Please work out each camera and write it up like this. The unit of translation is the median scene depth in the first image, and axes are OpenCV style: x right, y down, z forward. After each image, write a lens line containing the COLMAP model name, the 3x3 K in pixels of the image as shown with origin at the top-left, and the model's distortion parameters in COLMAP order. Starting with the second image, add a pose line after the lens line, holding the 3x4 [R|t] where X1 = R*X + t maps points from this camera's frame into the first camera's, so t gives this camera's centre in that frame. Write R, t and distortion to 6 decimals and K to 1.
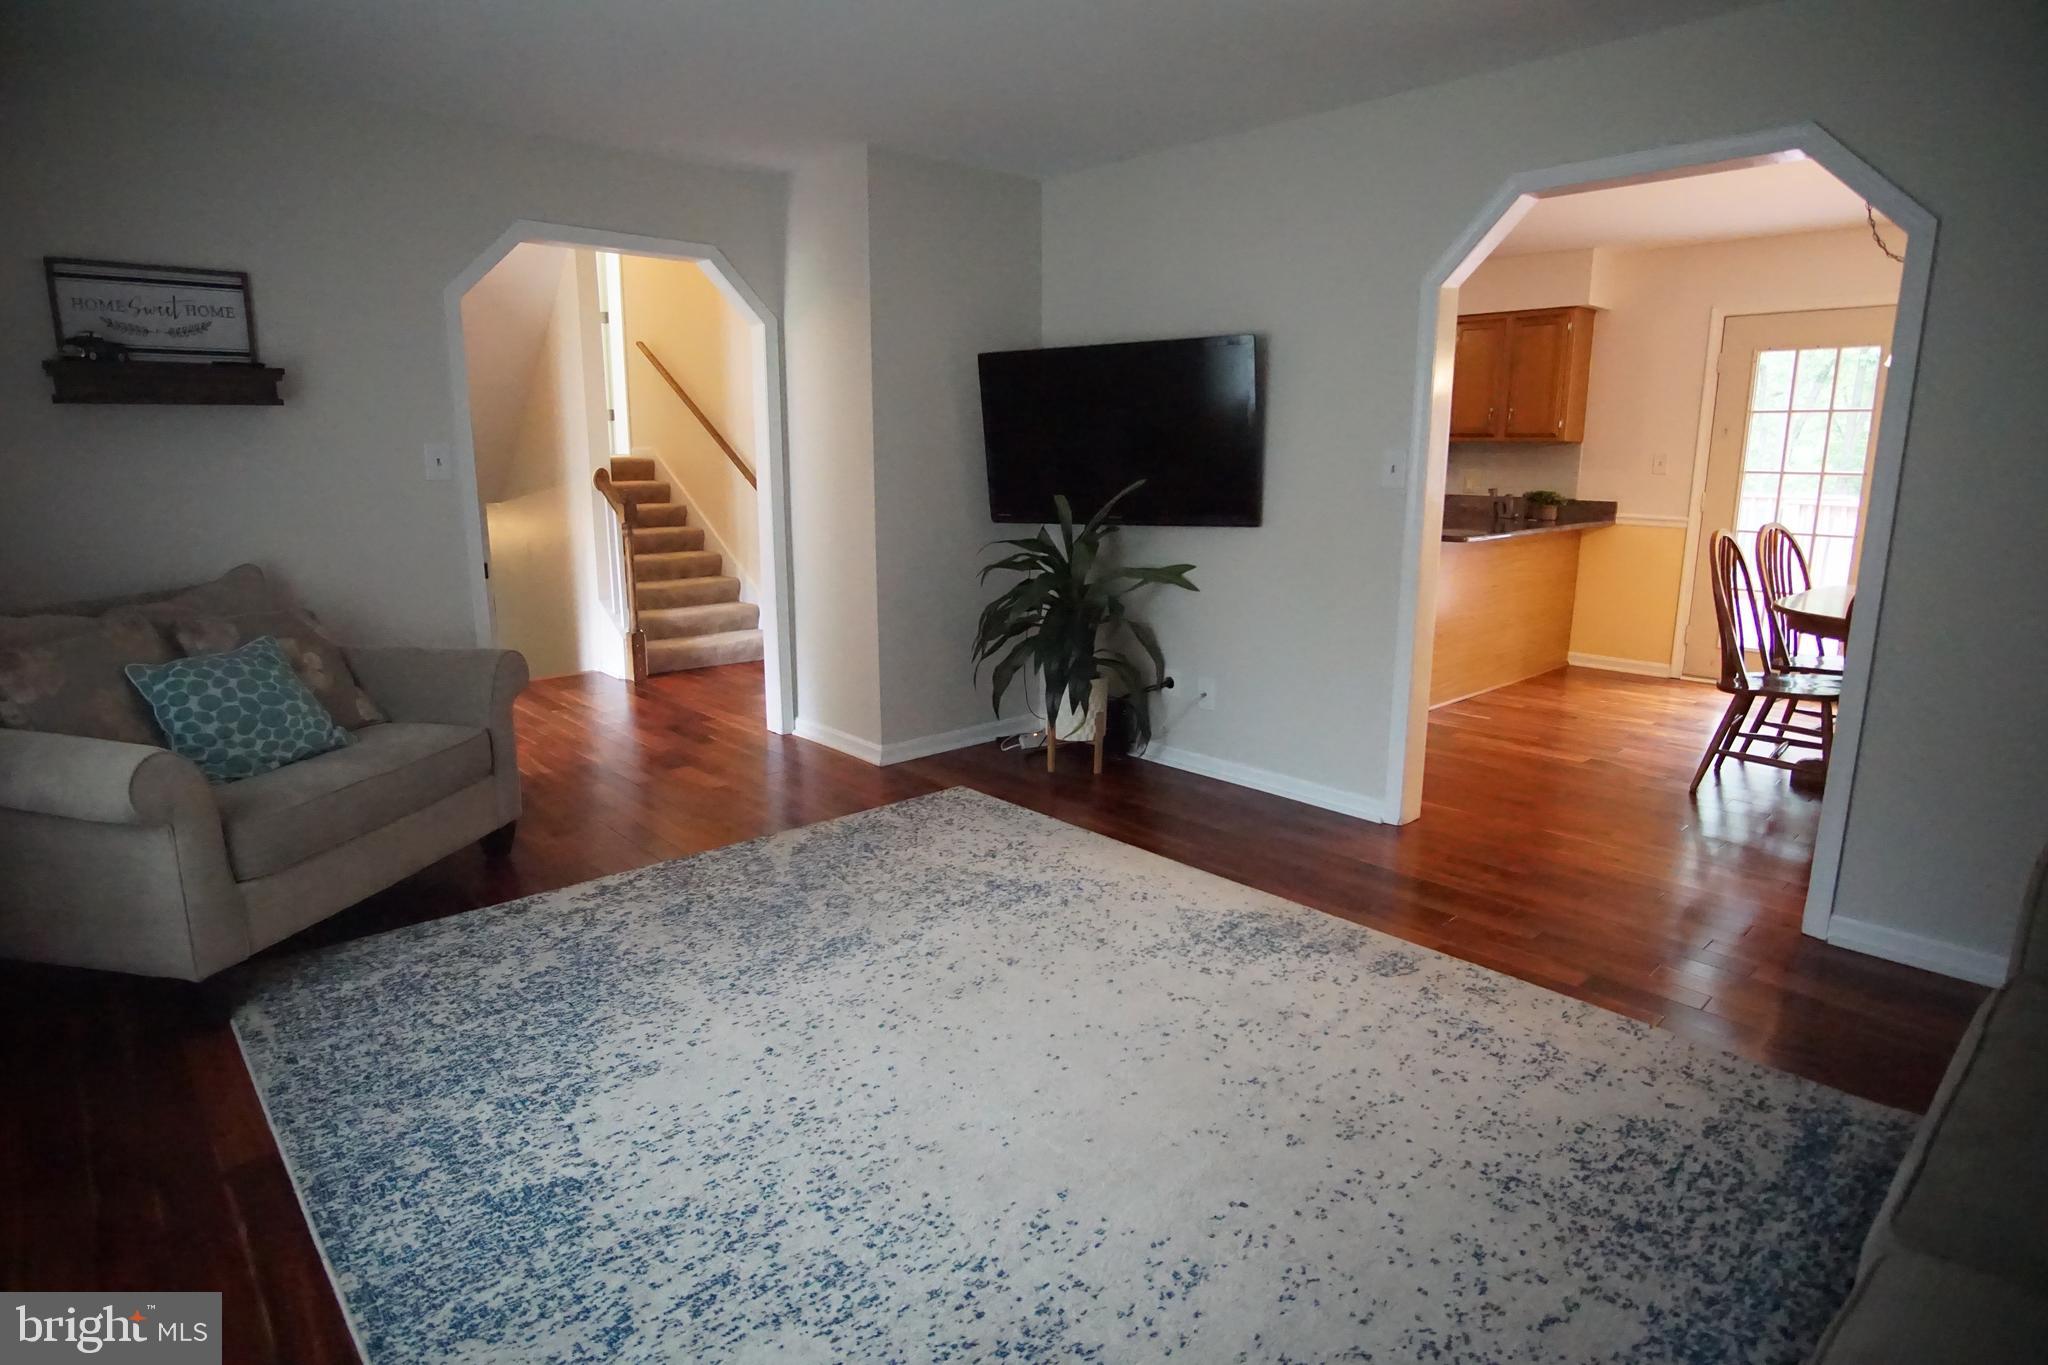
lens RADIAL K [[1095.8, 0, 1012.5], [0, 1095.8, 678.3], [0, 0, 1]] dist [-0.036315, 0.009173]
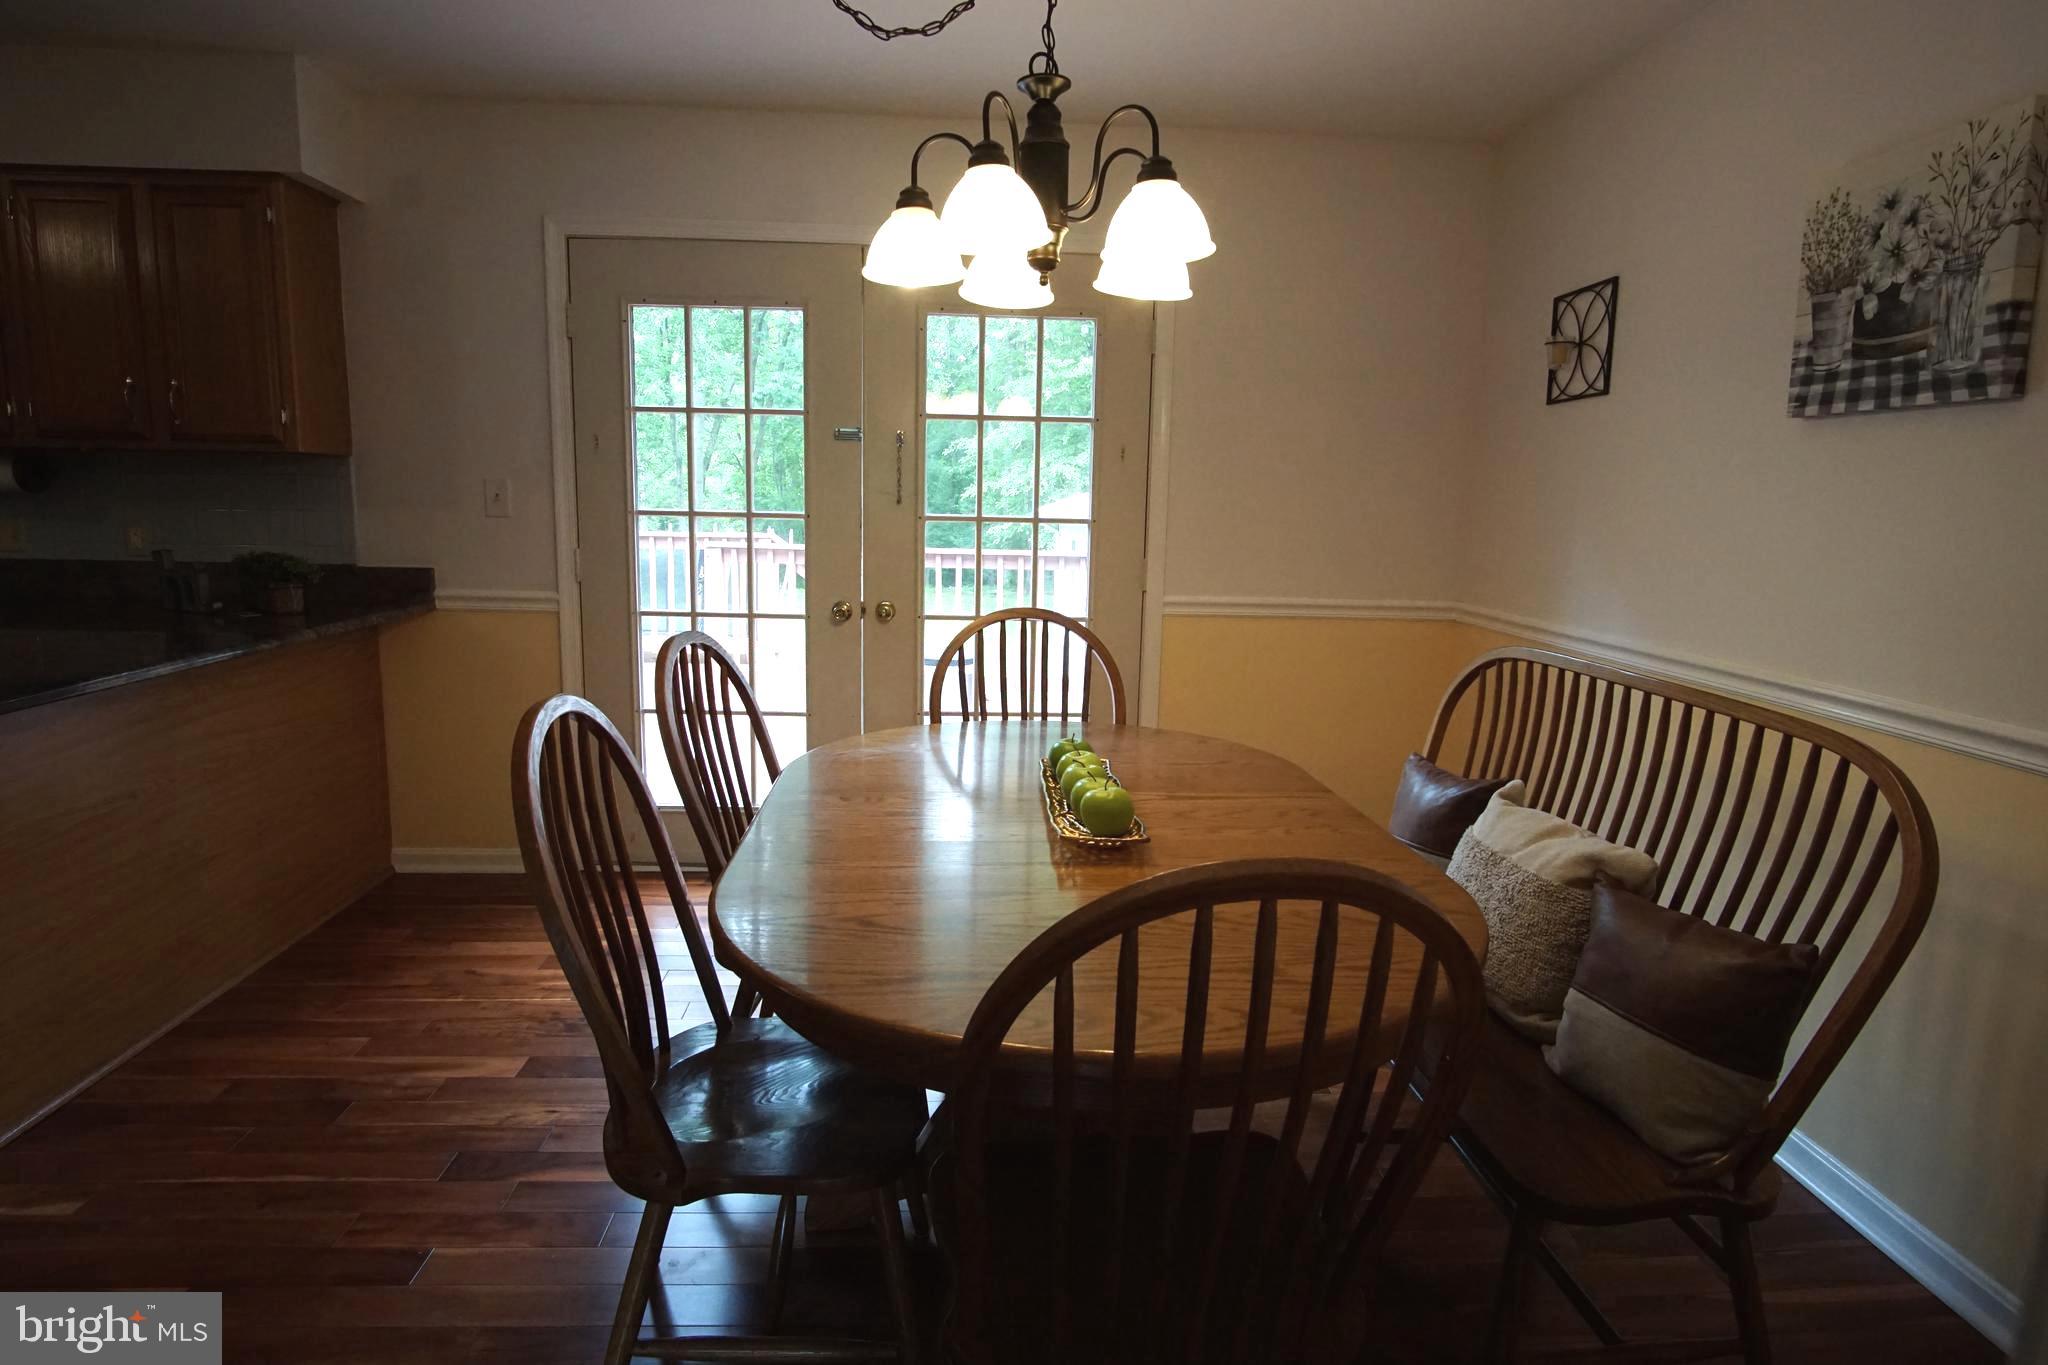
lens RADIAL K [[1095.8, 0, 1029.3], [0, 1095.8, 671.7], [0, 0, 1]] dist [-0.036315, 0.009173]
pose [[0.620935, -0.112446, 0.775755, 0.762241], [0.135602, 0.990146, 0.034982, -0.217221], [-0.772044, 0.083472, 0.630064, 1.045699]]
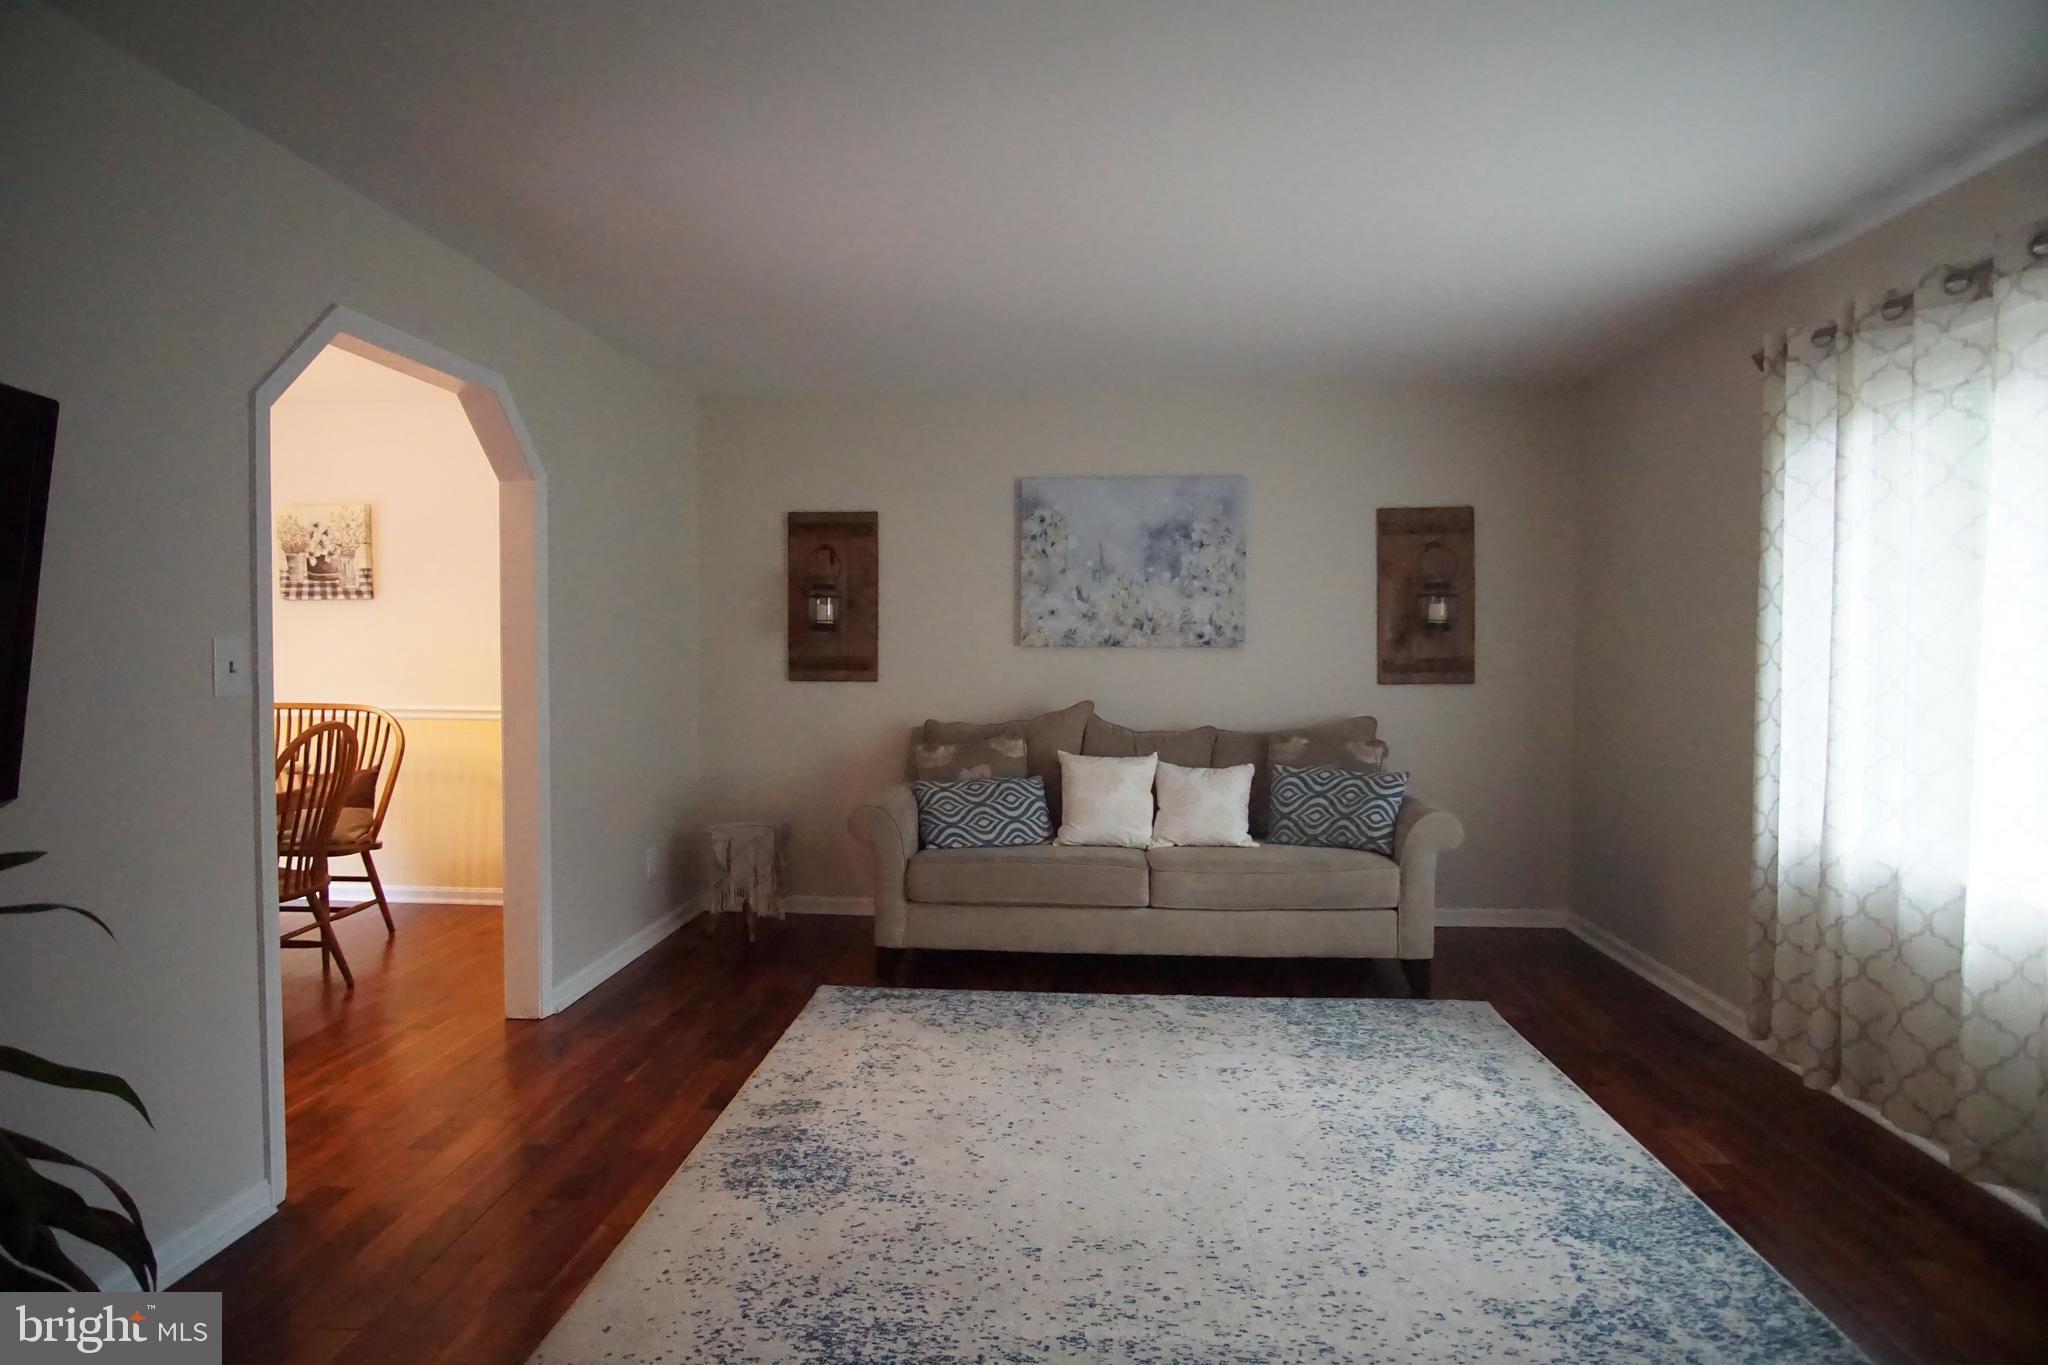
lens RADIAL K [[1095.8, 0, 1014.8], [0, 1095.8, 675.2], [0, 0, 1]] dist [-0.036315, 0.009173]
pose [[-0.689604, -0.028758, 0.723616, -0.586675], [0.144264, 0.973729, 0.176181, -0.318940], [-0.709672, 0.225887, -0.667338, 1.490516]]
